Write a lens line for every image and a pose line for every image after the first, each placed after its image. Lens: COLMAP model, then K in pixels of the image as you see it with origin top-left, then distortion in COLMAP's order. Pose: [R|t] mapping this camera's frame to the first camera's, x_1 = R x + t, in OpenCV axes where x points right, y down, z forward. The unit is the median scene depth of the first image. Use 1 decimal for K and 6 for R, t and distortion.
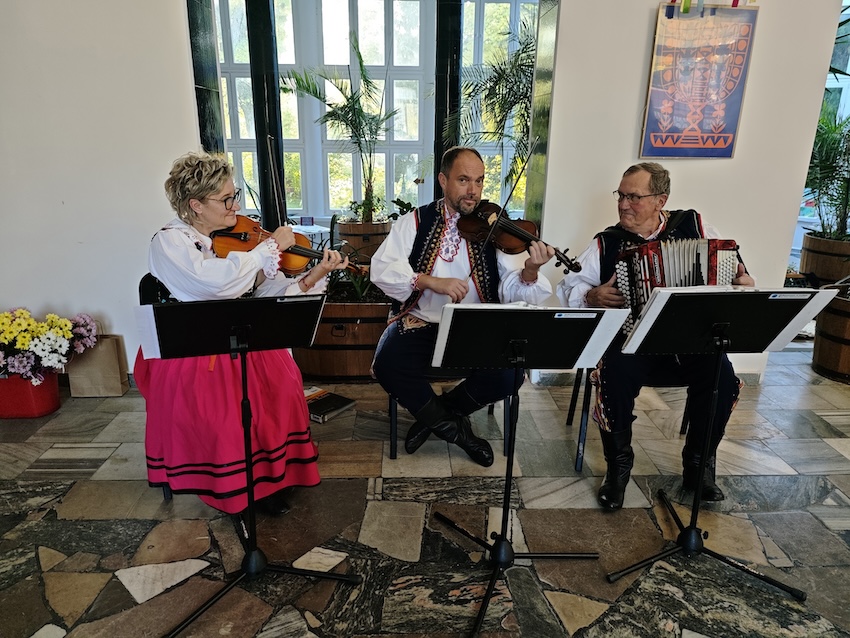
lens RADIAL K [[577.2, 0, 426.6], [0, 577.2, 323.8], [0, 0, 1]] dist [0.021038, -0.025030]
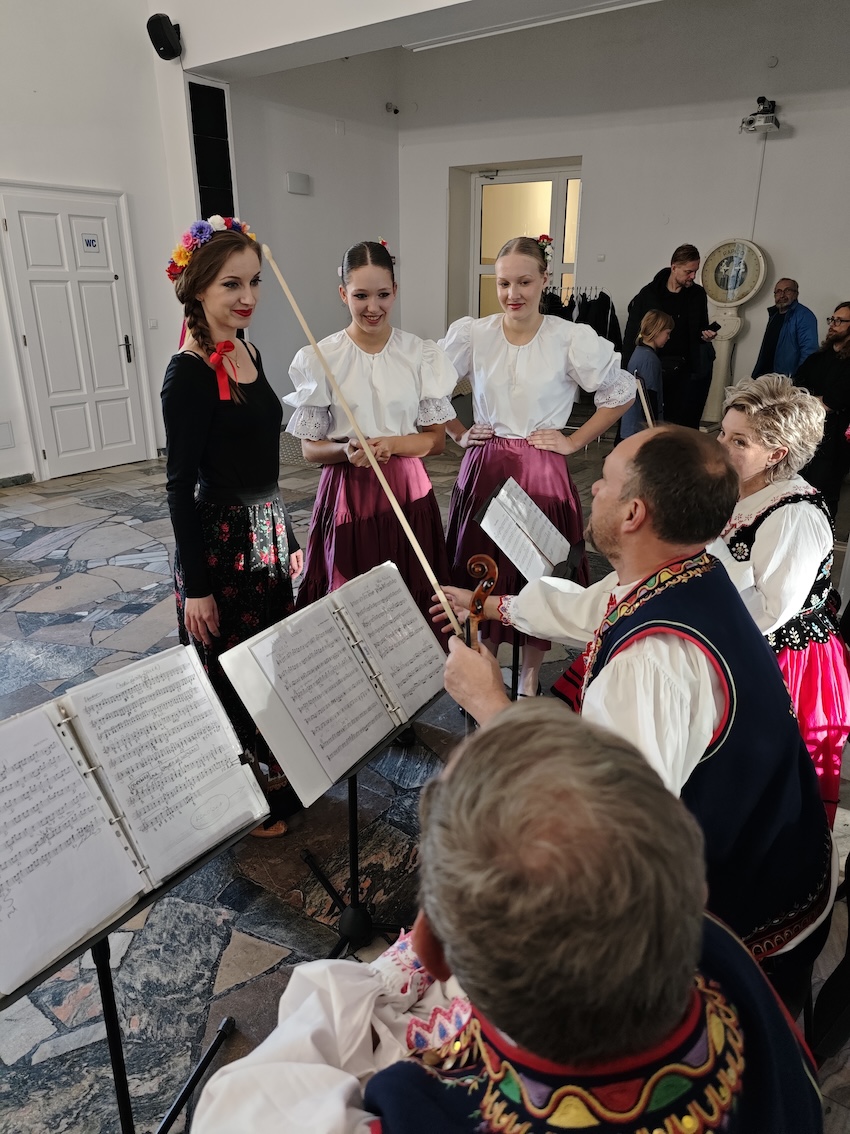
lens RADIAL K [[770.0, 0, 423.0], [0, 770.0, 563.5], [0, 0, 1]] dist [0.021038, -0.025030]
pose [[-0.624648, 0.249521, -0.739969, 0.755799], [-0.267921, 0.821583, 0.503209, -0.551884], [0.733507, 0.512582, -0.446348, 1.375448]]
